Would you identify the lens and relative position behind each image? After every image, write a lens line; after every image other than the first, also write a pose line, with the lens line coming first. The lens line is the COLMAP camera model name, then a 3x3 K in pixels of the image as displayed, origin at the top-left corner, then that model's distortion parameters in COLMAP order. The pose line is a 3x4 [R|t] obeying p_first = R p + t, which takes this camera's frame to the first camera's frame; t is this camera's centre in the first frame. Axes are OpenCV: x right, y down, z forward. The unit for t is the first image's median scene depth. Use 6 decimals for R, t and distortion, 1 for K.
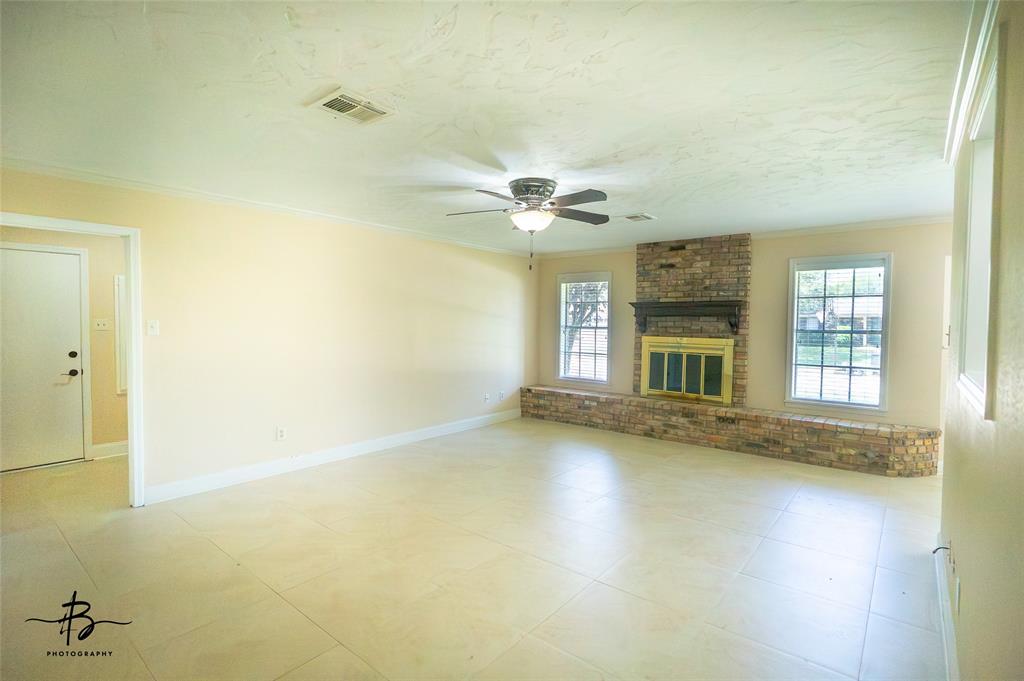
lens RADIAL K [[466.2, 0, 519.0], [0, 466.2, 339.2], [0, 0, 1]] dist [-0.008767, 0.001781]
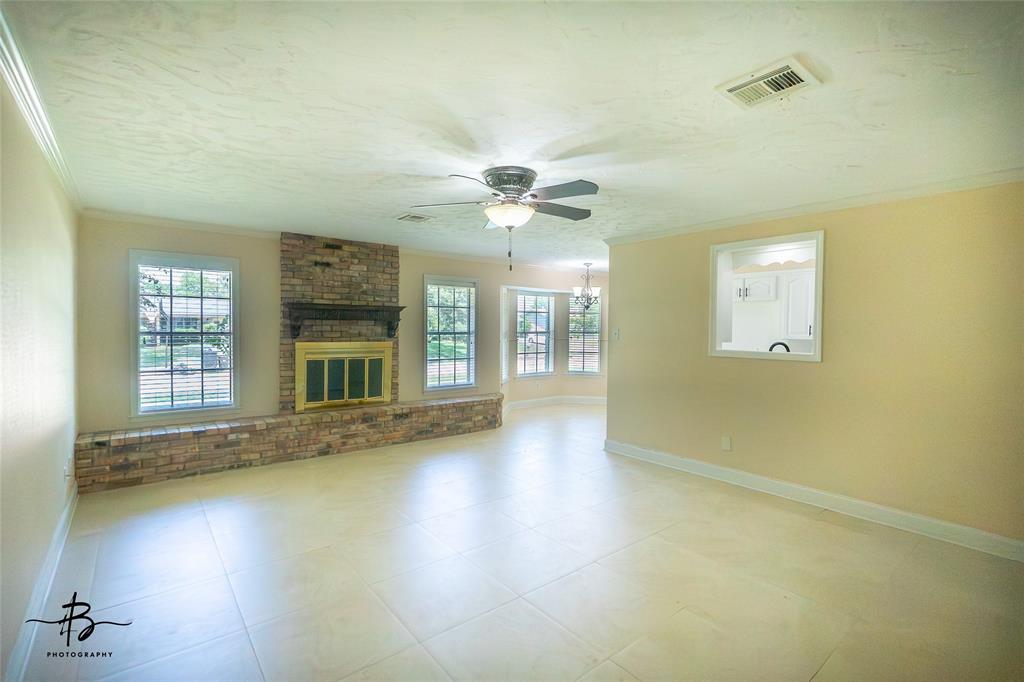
lens RADIAL K [[466.2, 0, 519.6], [0, 466.2, 339.2], [0, 0, 1]] dist [-0.008767, 0.001781]
pose [[0.223908, -0.029812, 0.974154, -0.494916], [0.030104, 0.999267, 0.023661, -0.021199], [-0.974145, 0.024028, 0.224642, 0.433217]]
